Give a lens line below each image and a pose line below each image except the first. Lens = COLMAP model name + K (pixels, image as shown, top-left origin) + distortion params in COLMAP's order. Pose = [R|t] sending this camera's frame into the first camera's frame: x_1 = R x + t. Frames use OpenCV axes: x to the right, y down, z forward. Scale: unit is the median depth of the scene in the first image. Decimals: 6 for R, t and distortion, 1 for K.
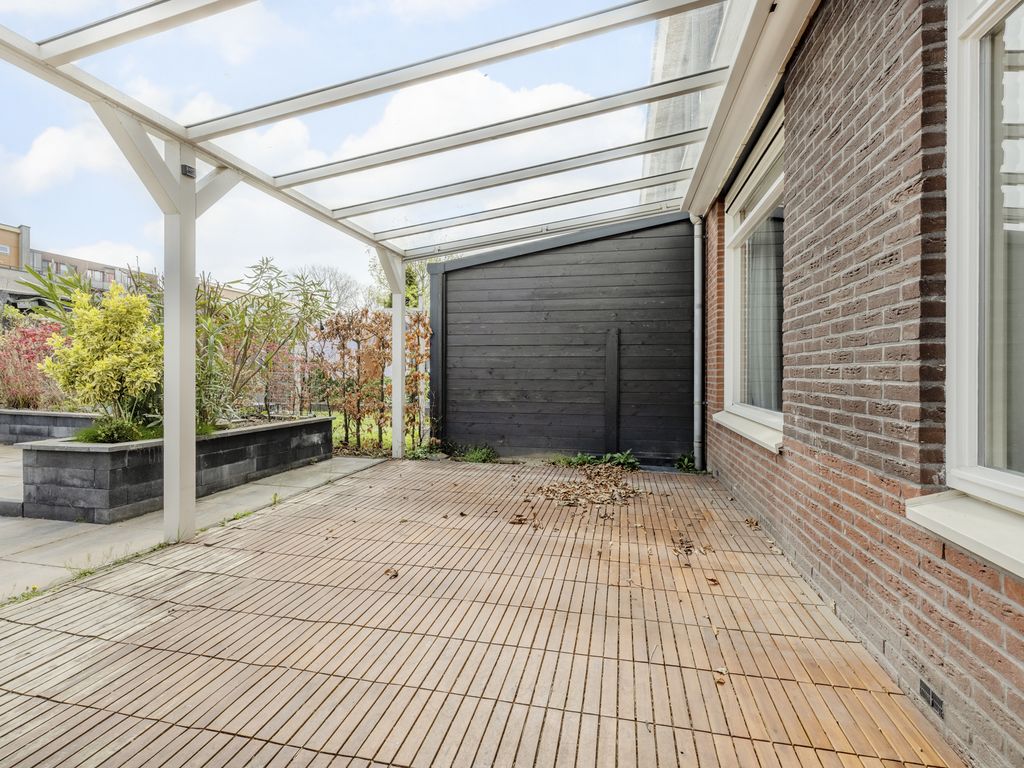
lens RADIAL K [[489.1, 0, 513.6], [0, 489.1, 378.6], [0, 0, 1]] dist [-0.013810, 0.000084]
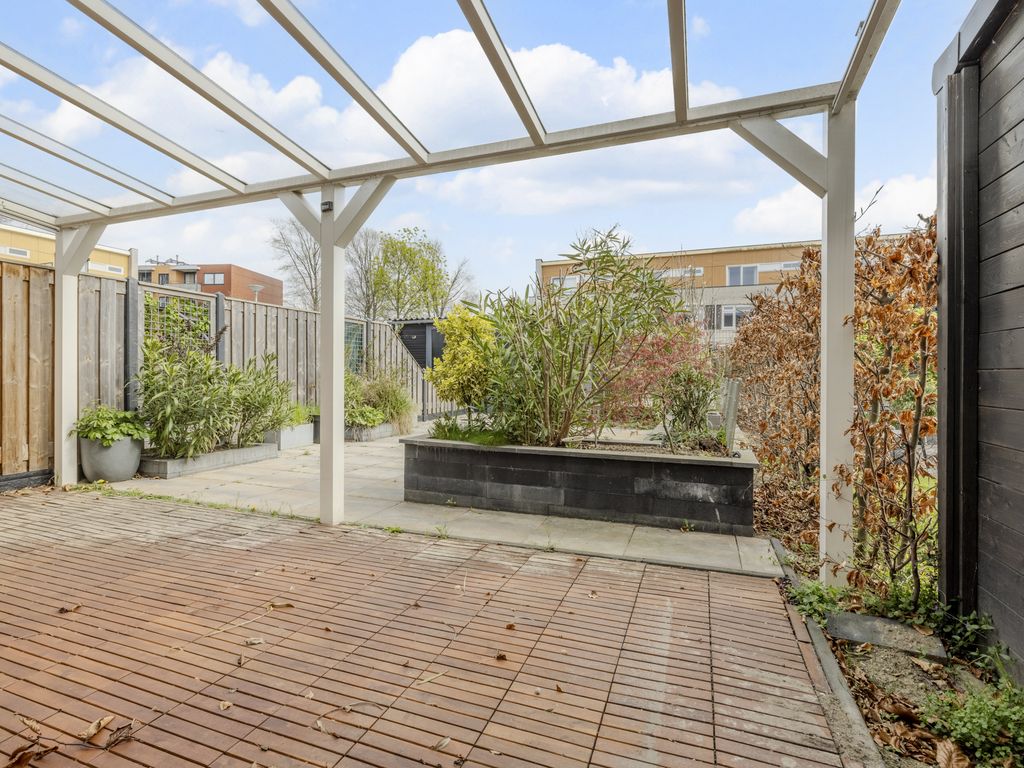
lens RADIAL K [[489.1, 0, 513.6], [0, 489.1, 378.6], [0, 0, 1]] dist [-0.013810, 0.000084]
pose [[-0.126799, -0.001062, -0.991928, 0.346373], [-0.019815, 0.999803, 0.001463, -0.021312], [0.991731, 0.019840, -0.126795, 1.279747]]
